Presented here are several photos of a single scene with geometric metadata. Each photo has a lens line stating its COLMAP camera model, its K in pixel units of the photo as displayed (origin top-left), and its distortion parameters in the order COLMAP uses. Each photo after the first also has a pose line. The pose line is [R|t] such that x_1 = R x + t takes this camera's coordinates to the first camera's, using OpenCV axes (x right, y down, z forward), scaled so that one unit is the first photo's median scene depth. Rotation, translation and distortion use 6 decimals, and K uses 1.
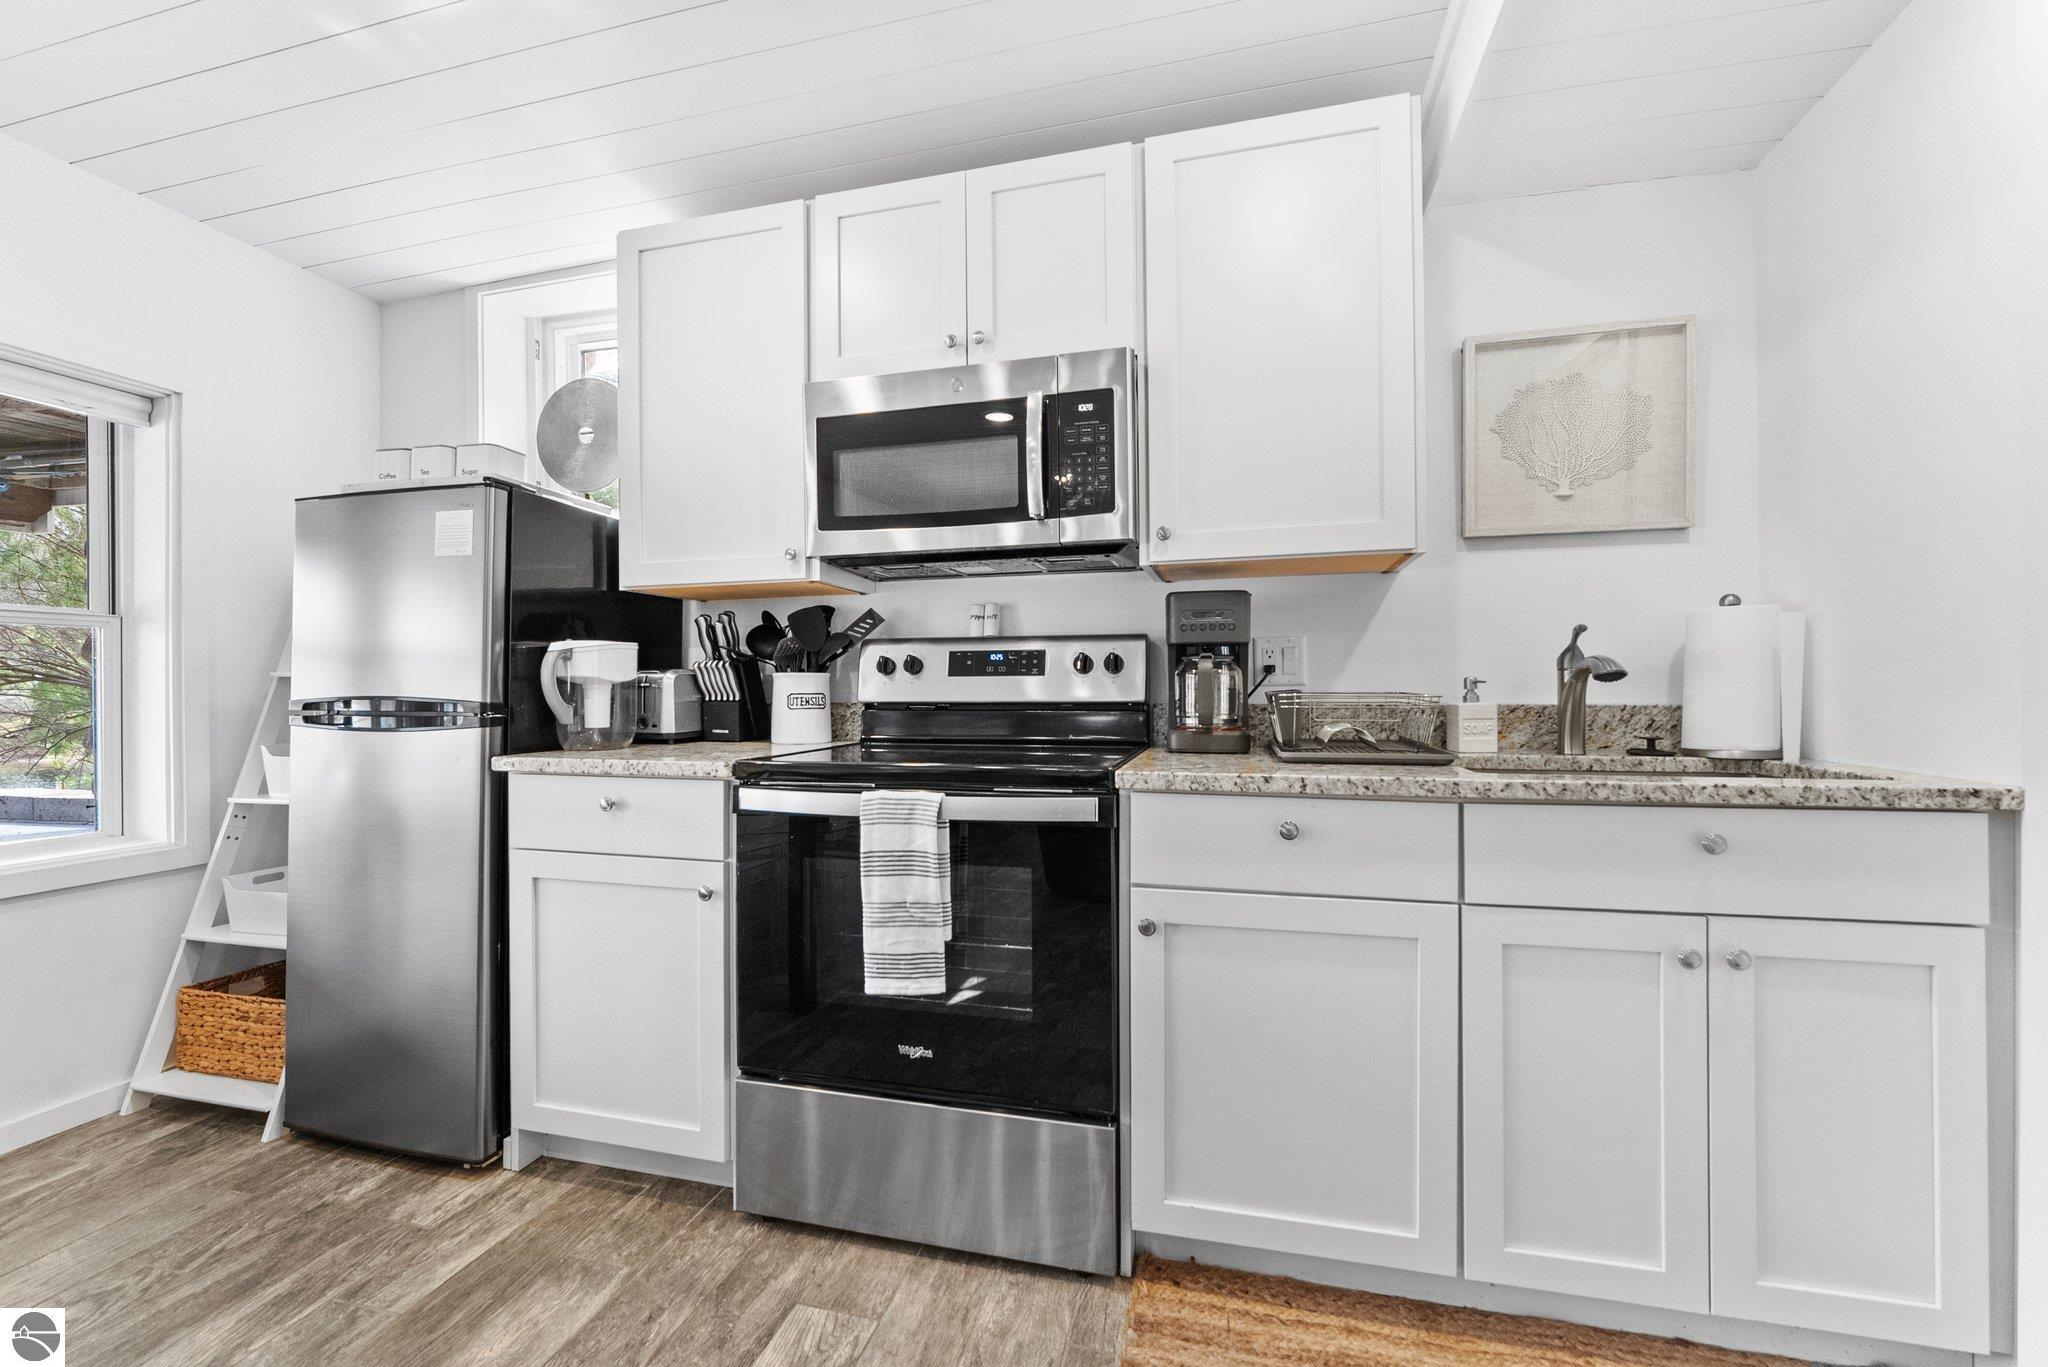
lens RADIAL K [[827.4, 0, 1038.9], [0, 827.4, 682.2], [0, 0, 1]] dist [-0.011279, 0.002269]
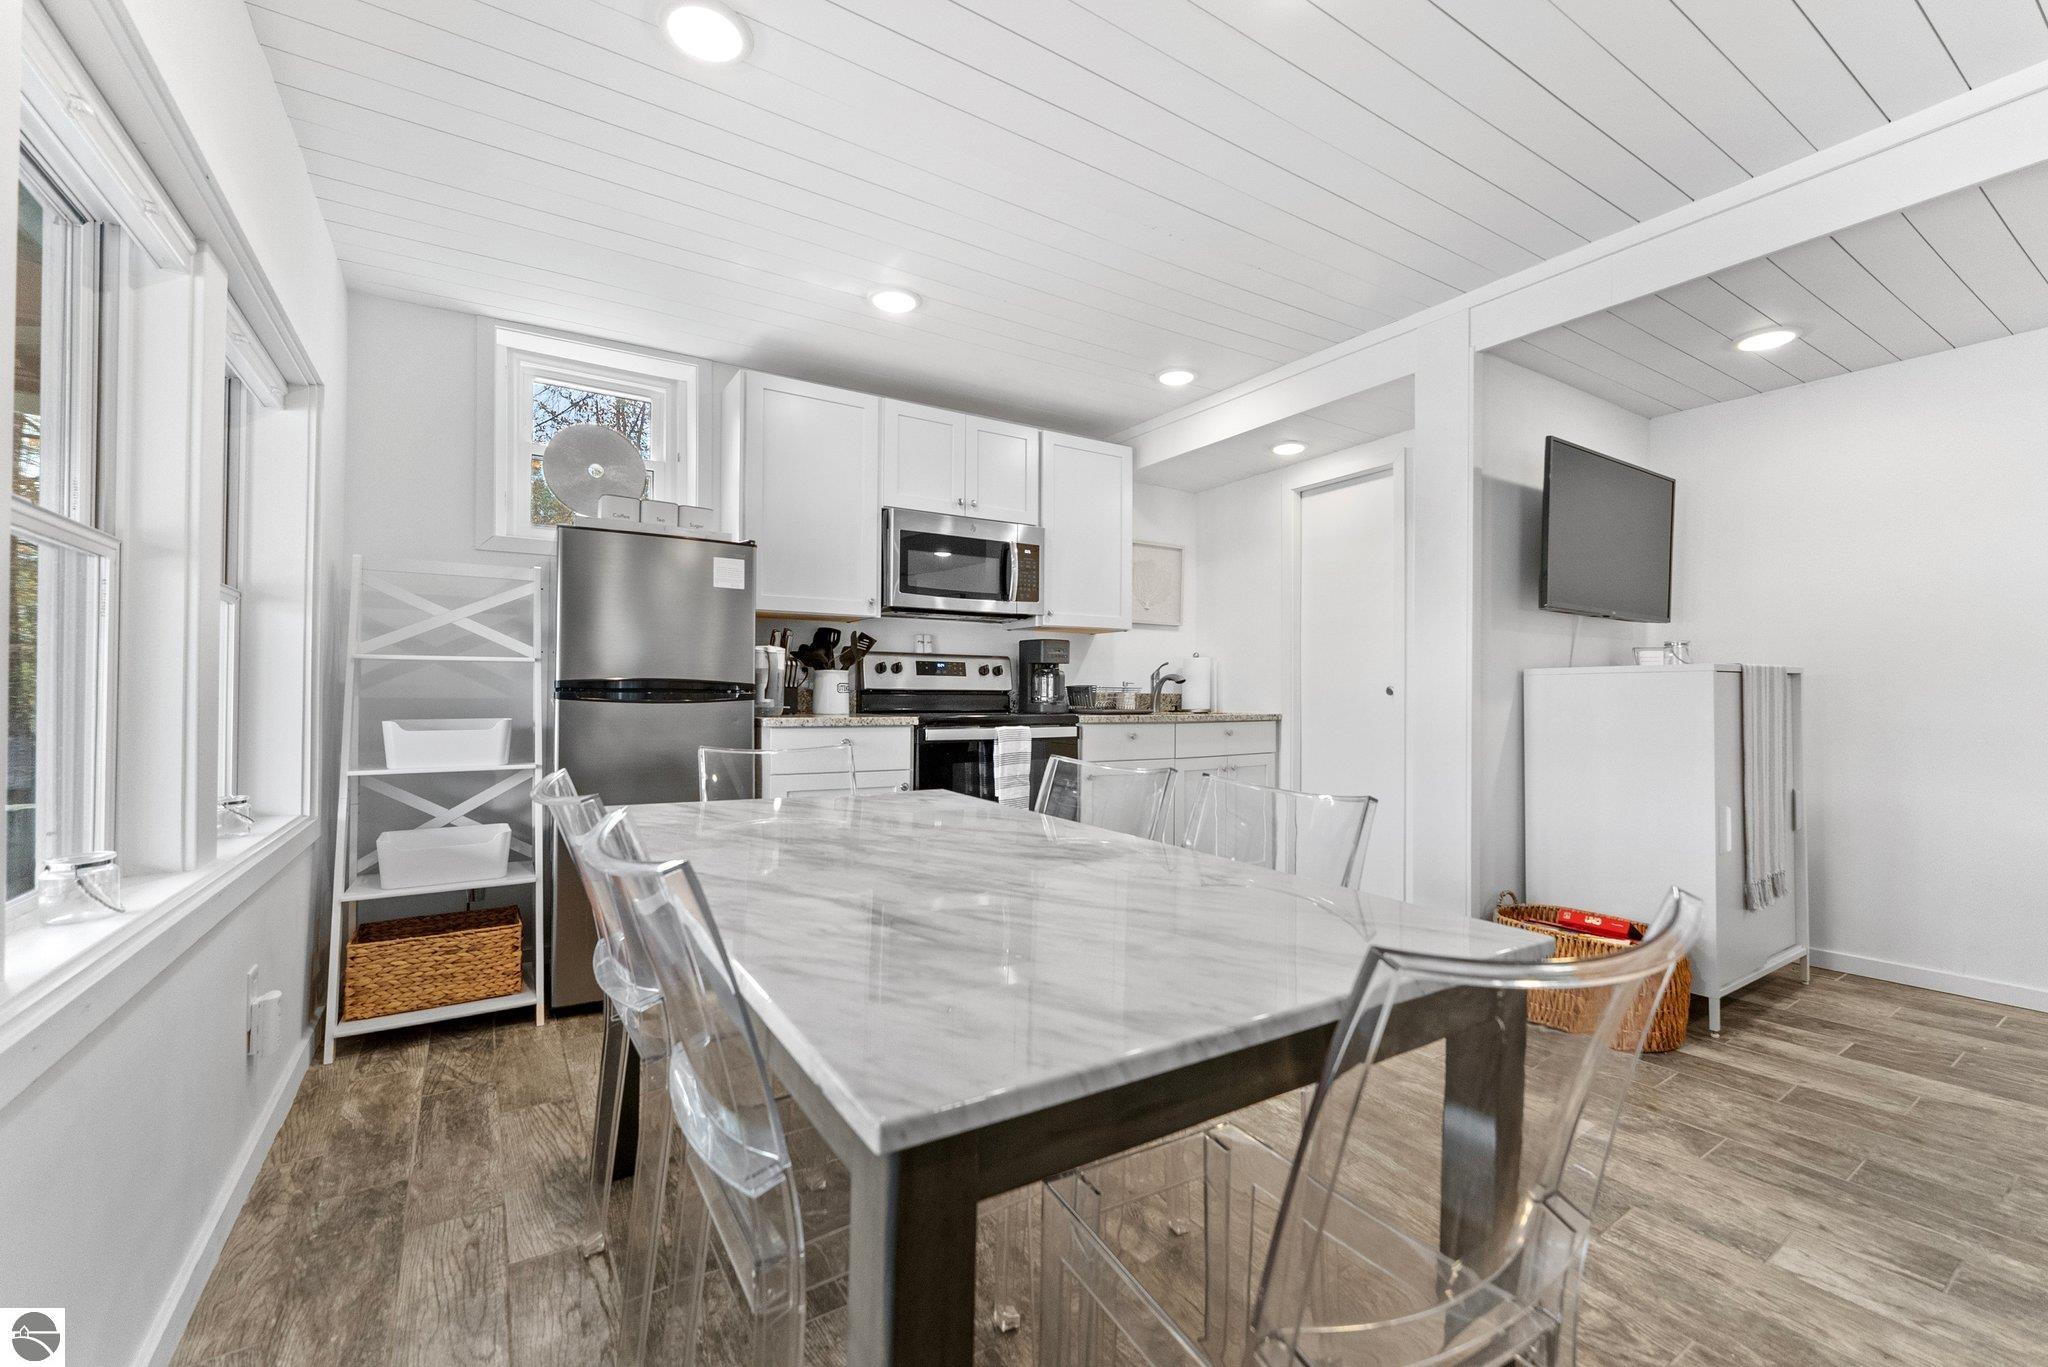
lens RADIAL K [[860.7, 0, 1042.5], [0, 860.7, 681.4], [0, 0, 1]] dist [-0.002401, -0.000577]
pose [[0.673252, 0.021625, 0.739096, -1.527637], [-0.012301, 0.999761, -0.018047, 0.043035], [-0.739310, 0.003058, 0.673358, -0.519394]]
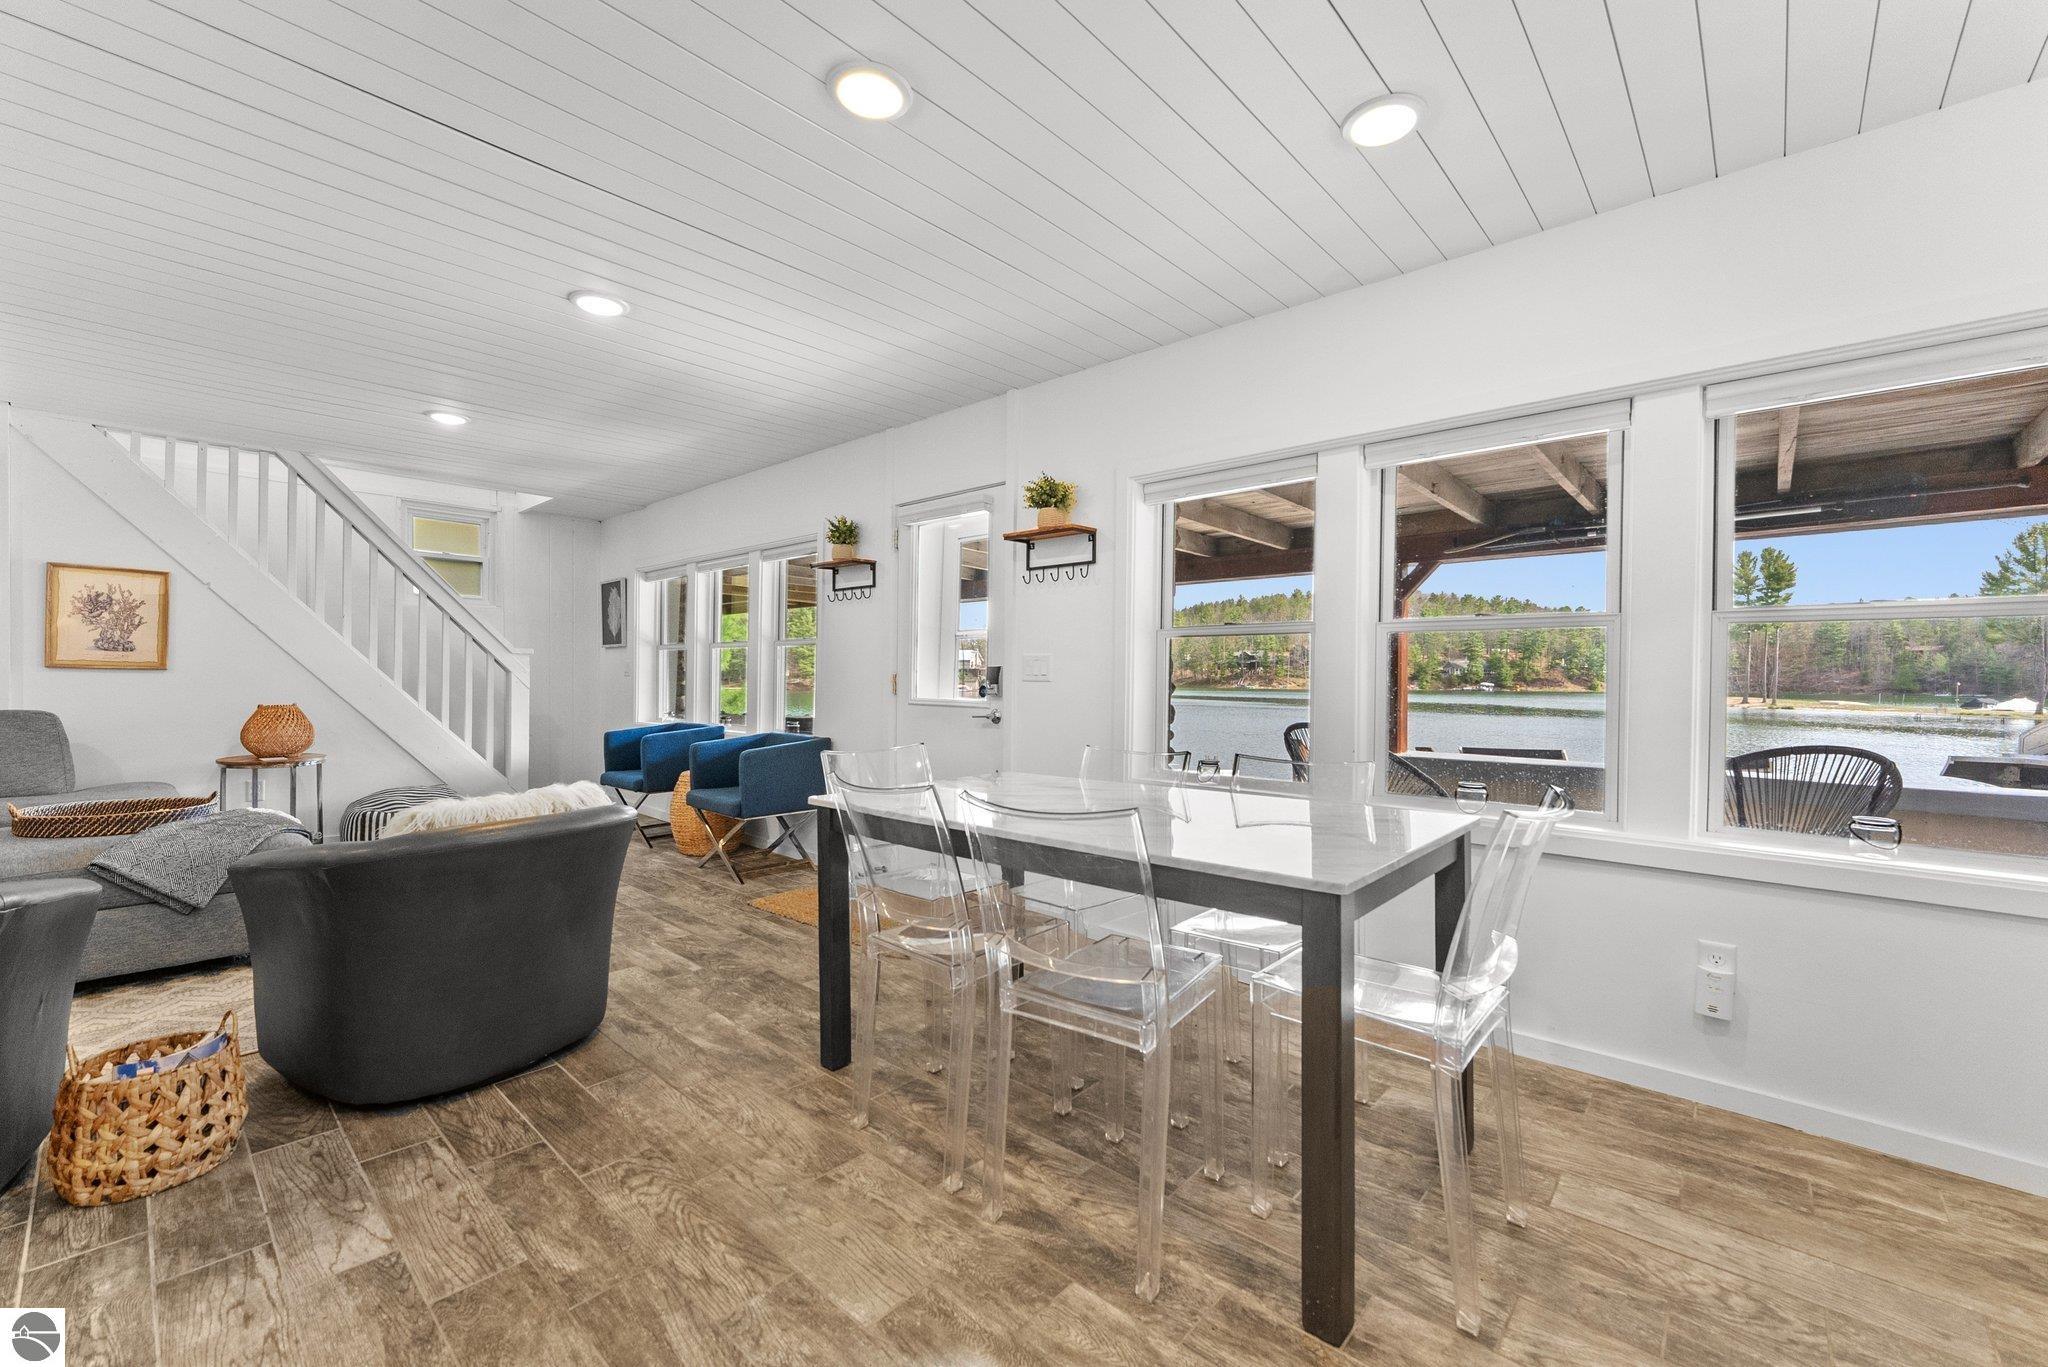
lens RADIAL K [[827.4, 0, 1047.4], [0, 827.4, 688.2], [0, 0, 1]] dist [-0.011279, 0.002269]
pose [[-0.461733, 0.011369, -0.886946, 0.084017], [-0.002285, 0.999899, 0.014006, -0.003757], [0.887016, 0.008493, -0.461660, 0.547104]]
